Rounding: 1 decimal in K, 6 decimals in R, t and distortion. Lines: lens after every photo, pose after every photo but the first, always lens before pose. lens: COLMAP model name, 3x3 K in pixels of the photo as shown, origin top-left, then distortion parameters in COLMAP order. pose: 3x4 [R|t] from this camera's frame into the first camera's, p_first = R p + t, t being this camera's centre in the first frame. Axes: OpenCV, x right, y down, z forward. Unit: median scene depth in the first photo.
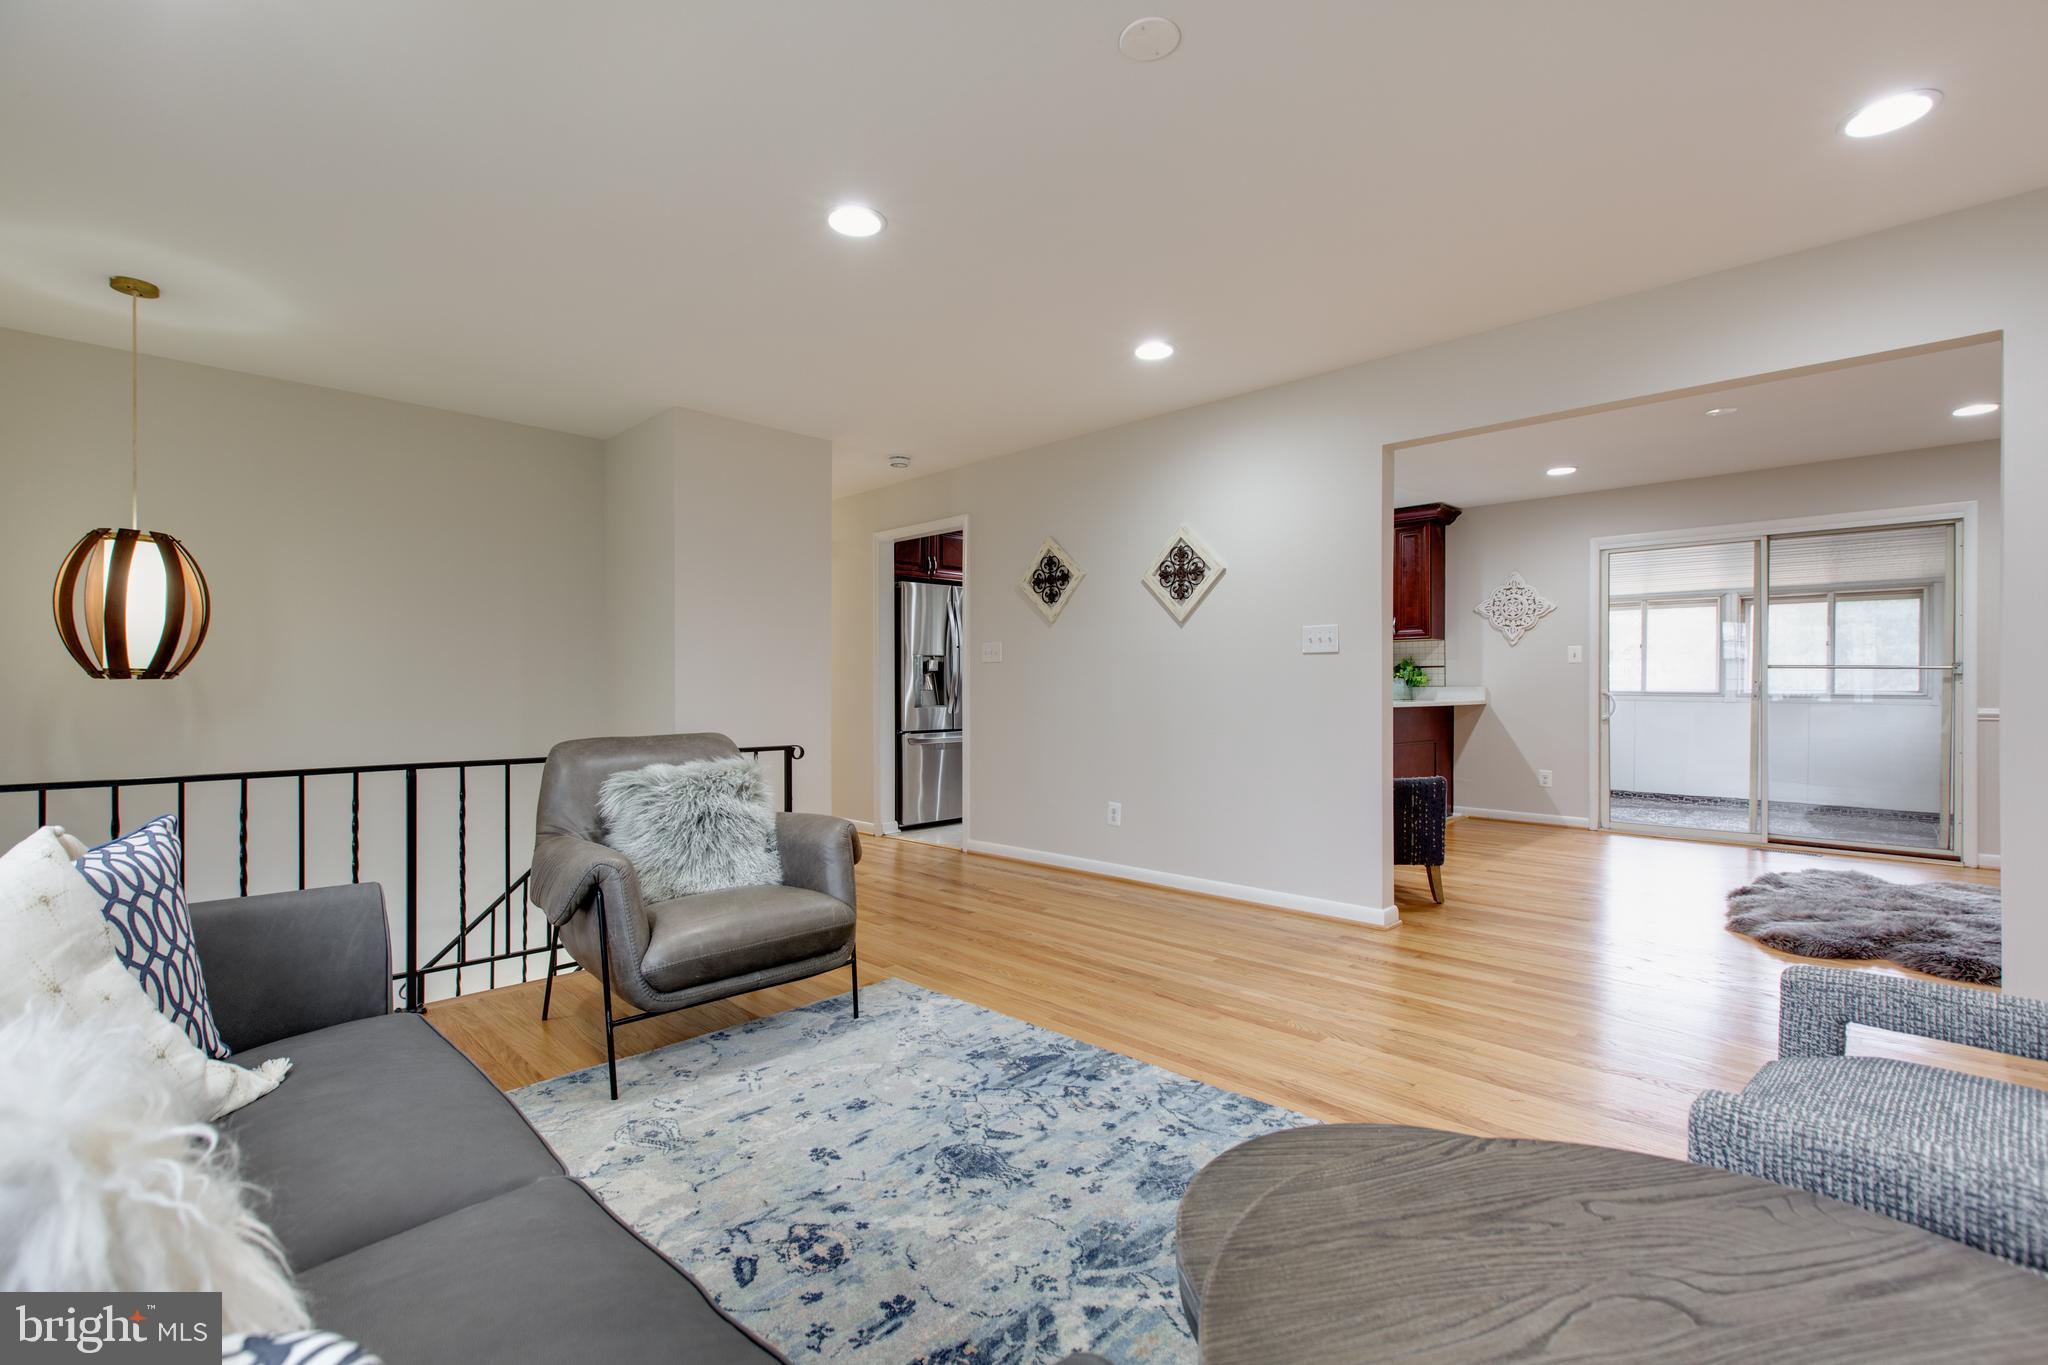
lens RADIAL K [[907.7, 0, 1091.4], [0, 907.7, 690.3], [0, 0, 1]] dist [0.000210, 0.000181]
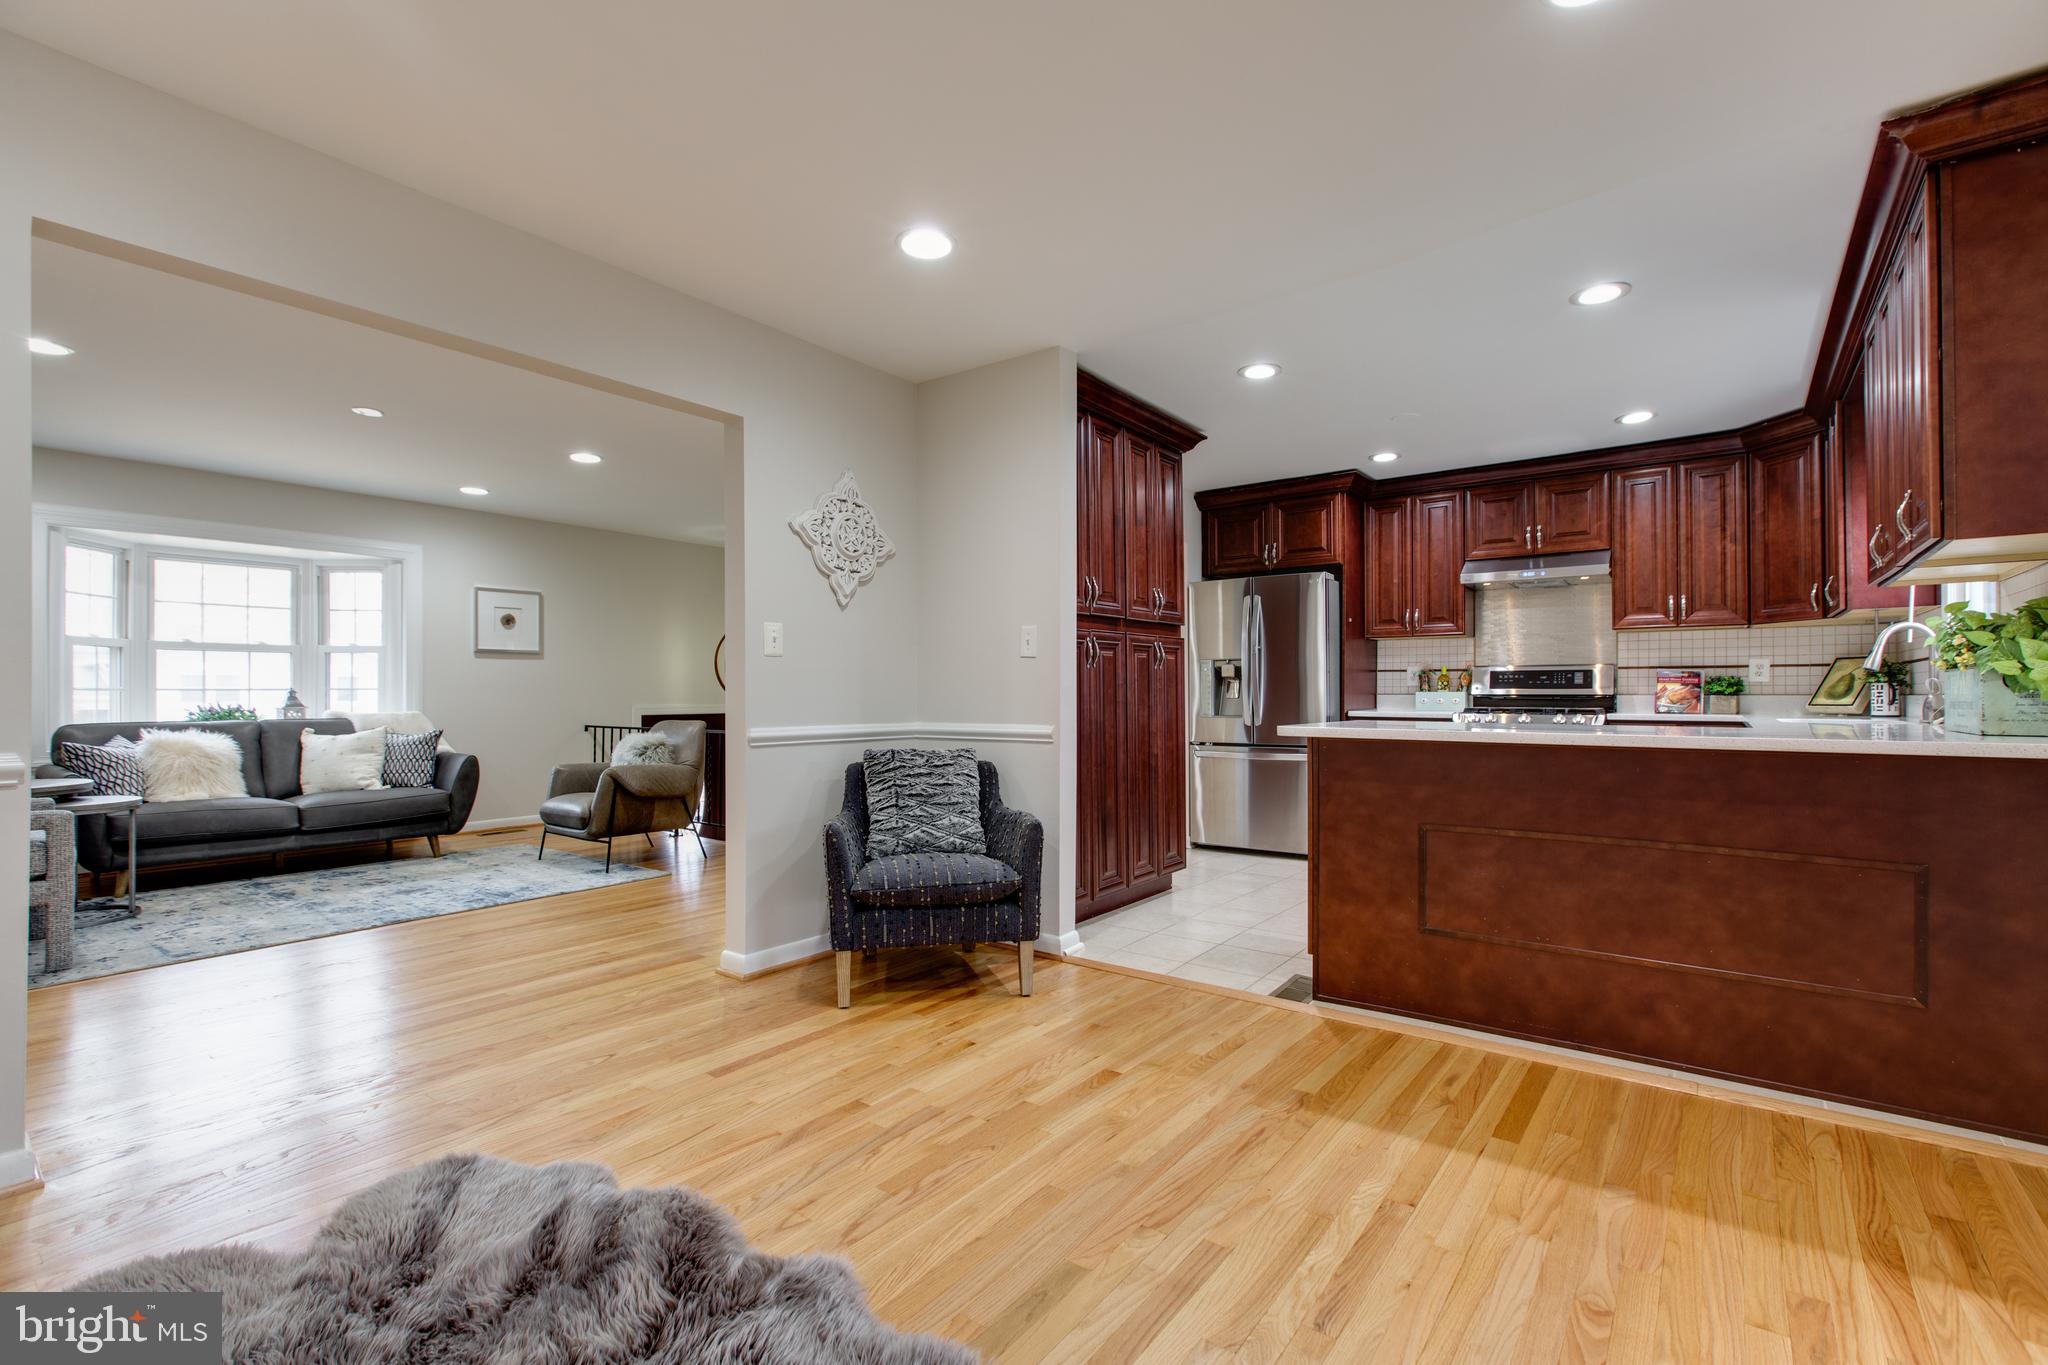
lens RADIAL K [[938.1, 0, 975.4], [0, 938.1, 687.5], [0, 0, 1]] dist [-0.006450, 0.001567]
pose [[0.058818, -0.006284, -0.998249, 1.588826], [-0.000797, 0.999980, -0.006341, -0.009187], [0.998268, 0.001169, 0.058811, 1.517150]]
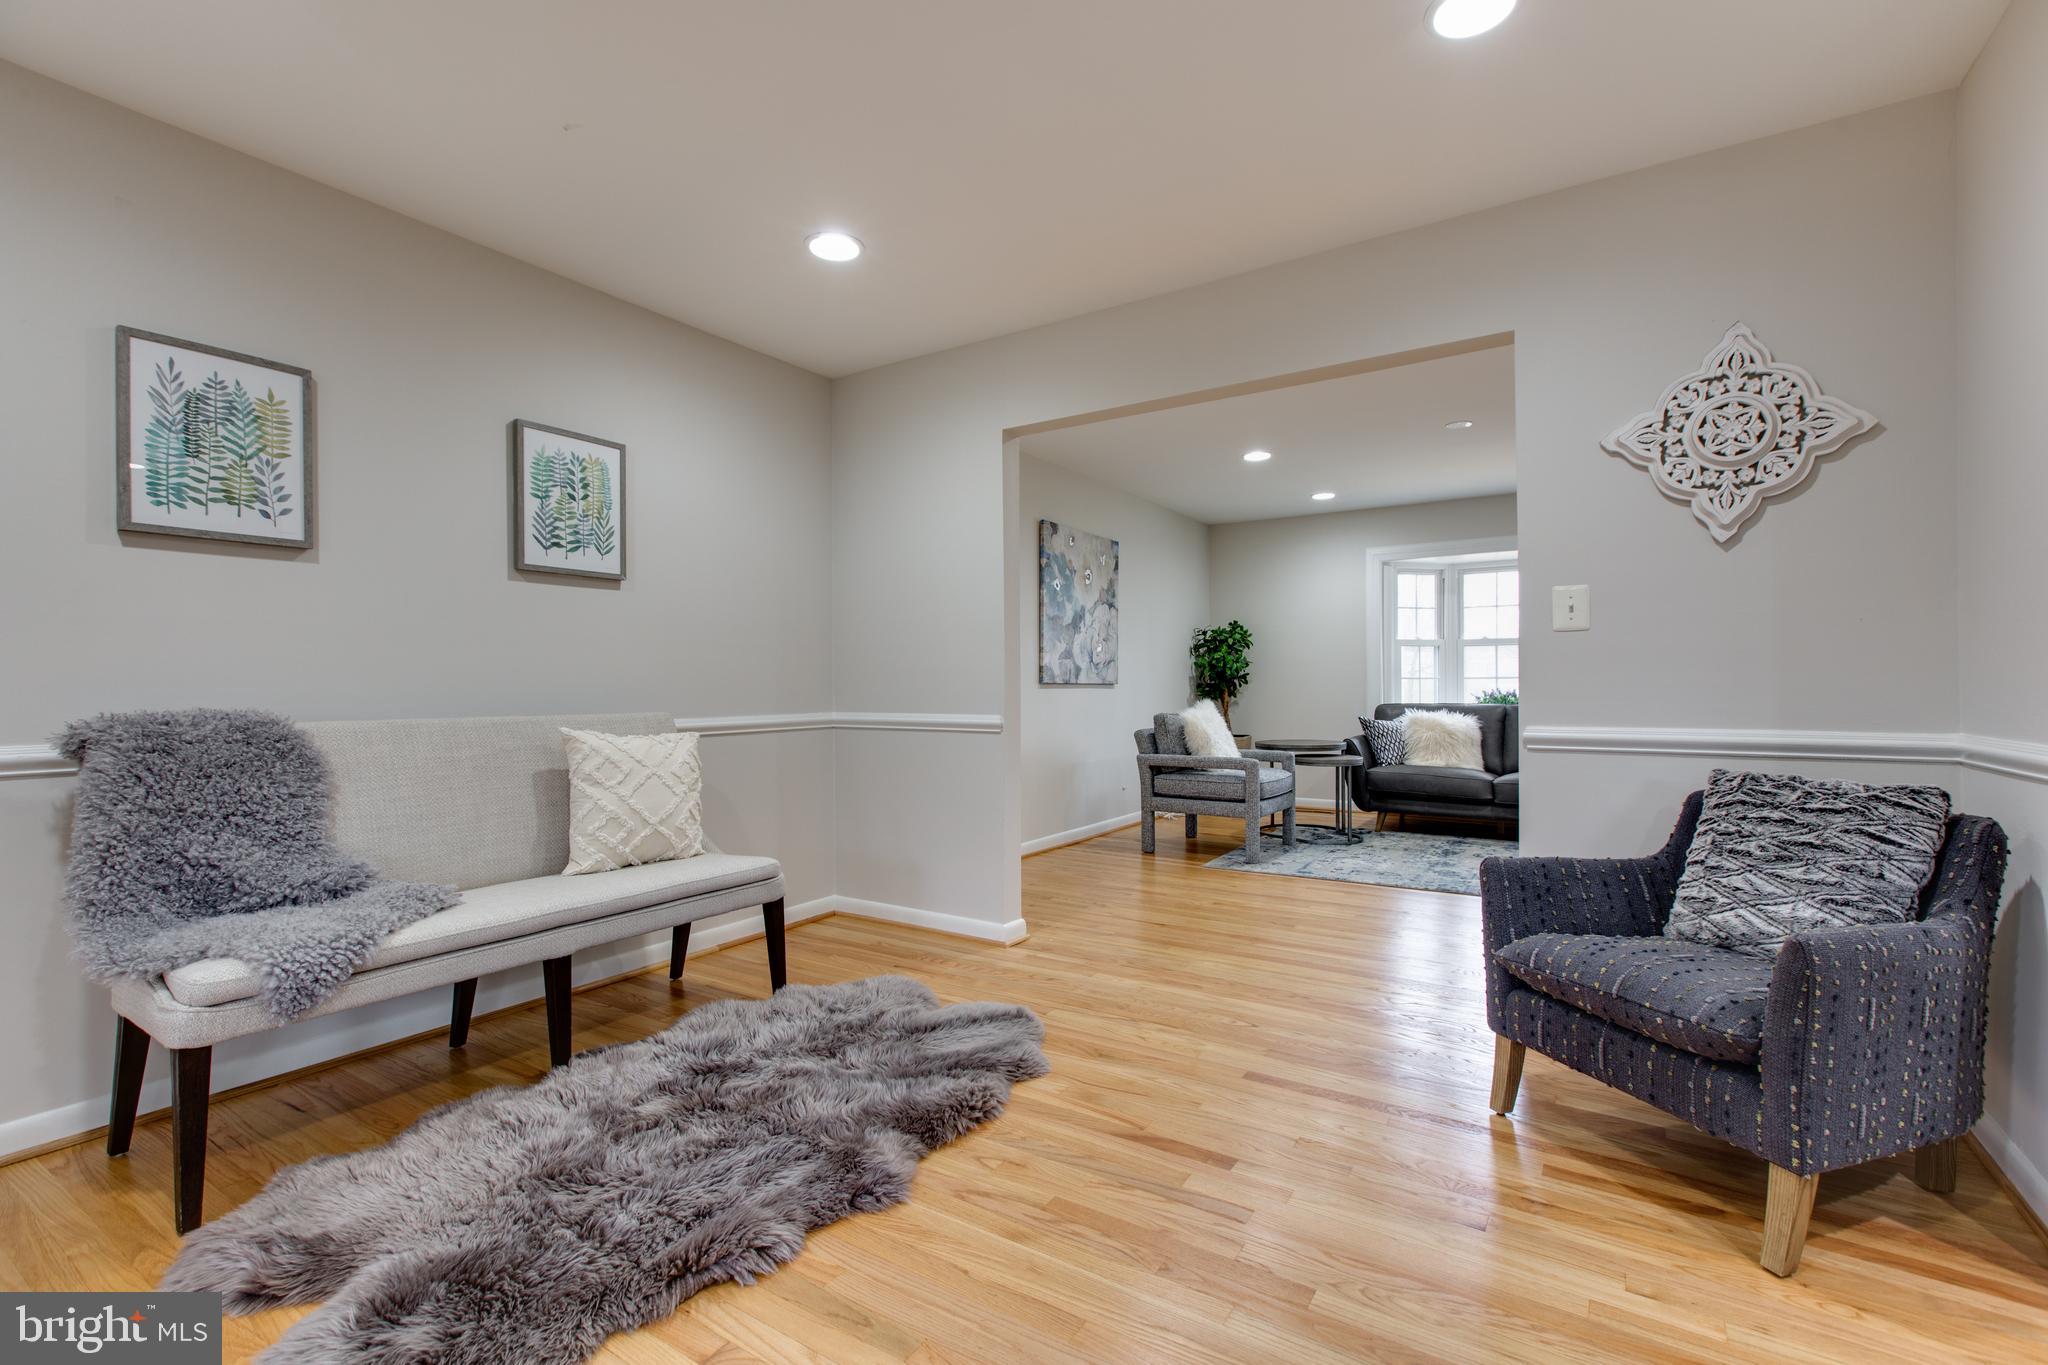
lens RADIAL K [[899.3, 0, 1032.6], [0, 899.3, 689.7], [0, 0, 1]] dist [0.002586, 0.000059]
pose [[-0.988139, 0.005582, -0.153460, 1.042944], [0.004384, 0.999957, 0.008142, -0.009719], [0.153499, 0.007372, -0.988121, 2.071254]]
